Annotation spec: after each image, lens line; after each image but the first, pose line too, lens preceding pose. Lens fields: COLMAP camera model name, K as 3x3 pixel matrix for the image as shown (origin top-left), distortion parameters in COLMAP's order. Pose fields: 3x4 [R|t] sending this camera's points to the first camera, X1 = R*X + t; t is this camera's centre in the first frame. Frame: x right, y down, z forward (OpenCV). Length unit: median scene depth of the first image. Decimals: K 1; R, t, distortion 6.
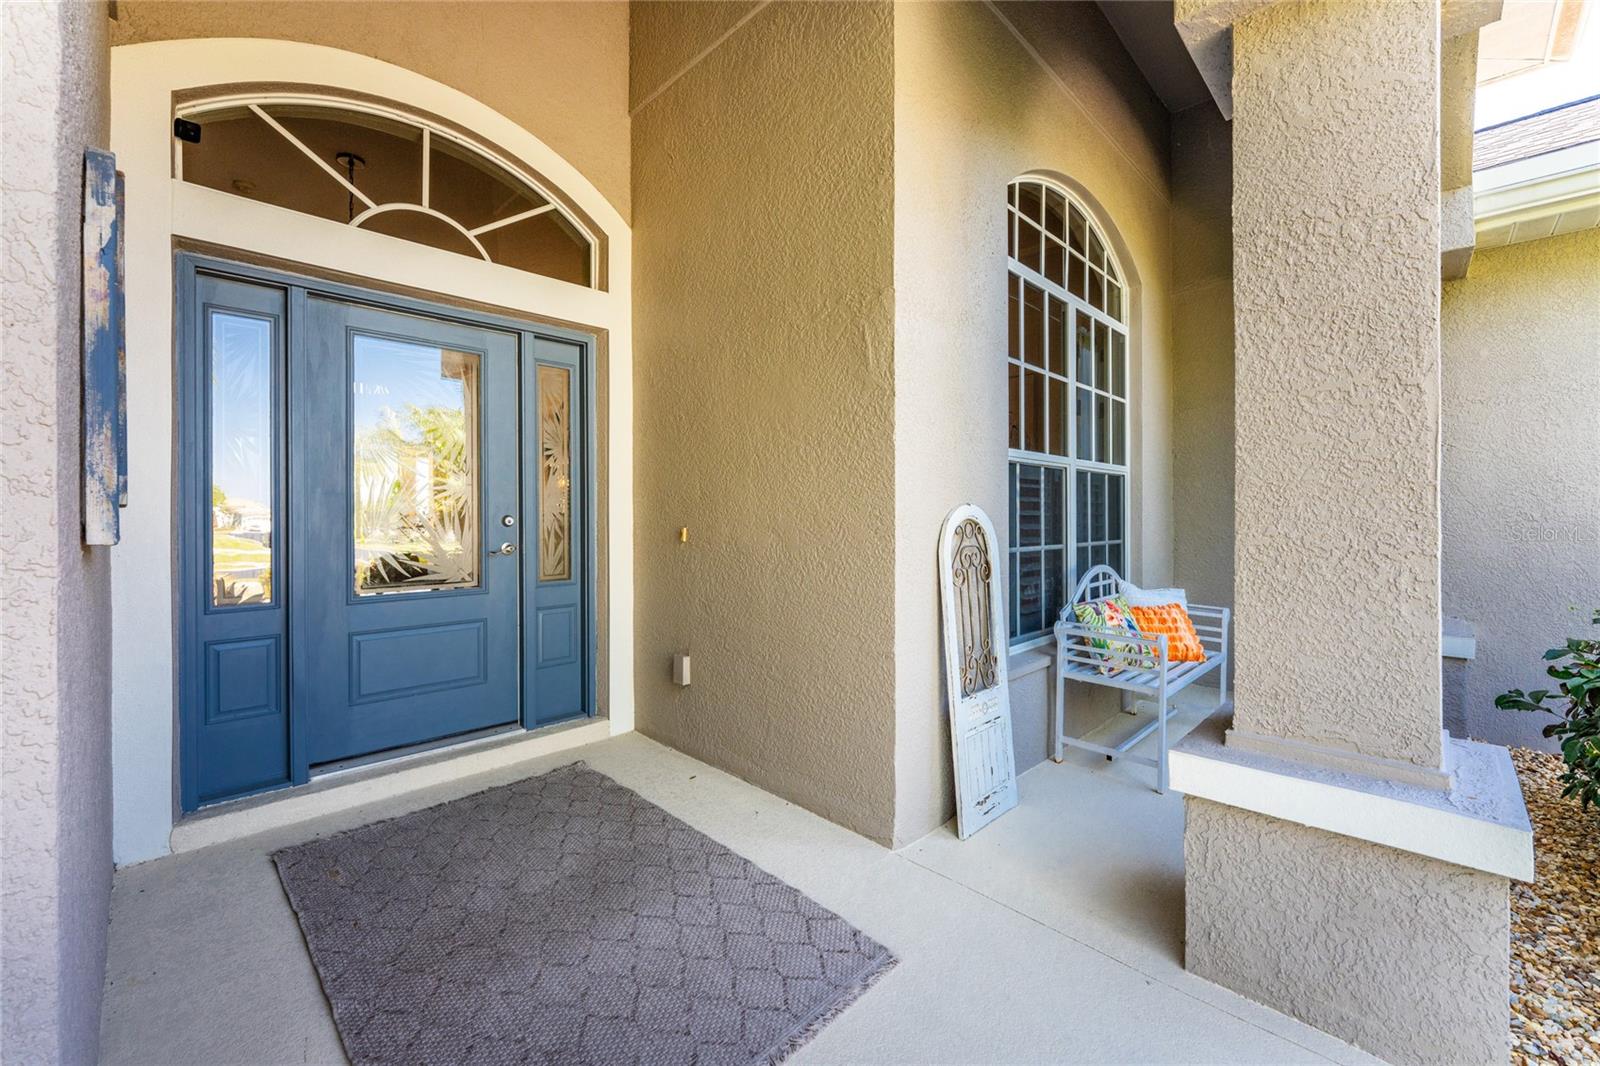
lens RADIAL K [[642.8, 0, 796.2], [0, 642.8, 520.2], [0, 0, 1]] dist [-0.001142, -0.000122]
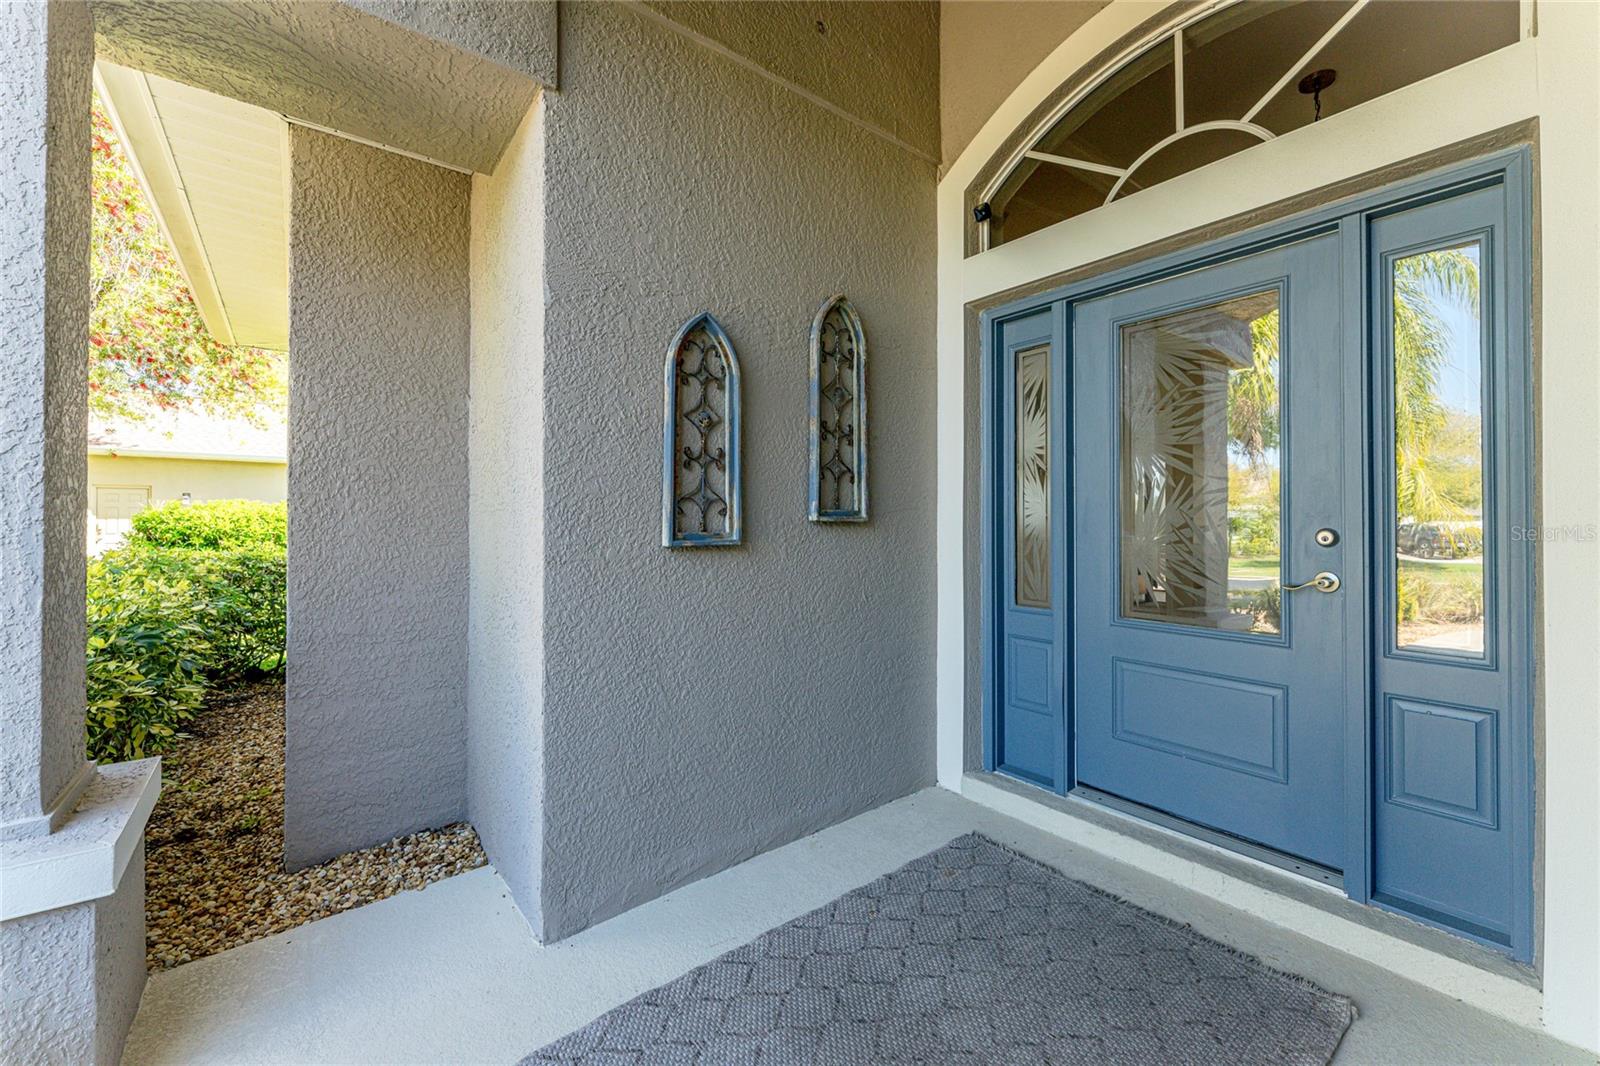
lens RADIAL K [[642.8, 0, 796.2], [0, 642.8, 520.2], [0, 0, 1]] dist [-0.001142, -0.000122]
pose [[-0.125604, -0.007259, -0.992054, 0.269294], [-0.007554, 0.999951, -0.006360, -0.007765], [0.992052, 0.006695, -0.125653, 0.693912]]
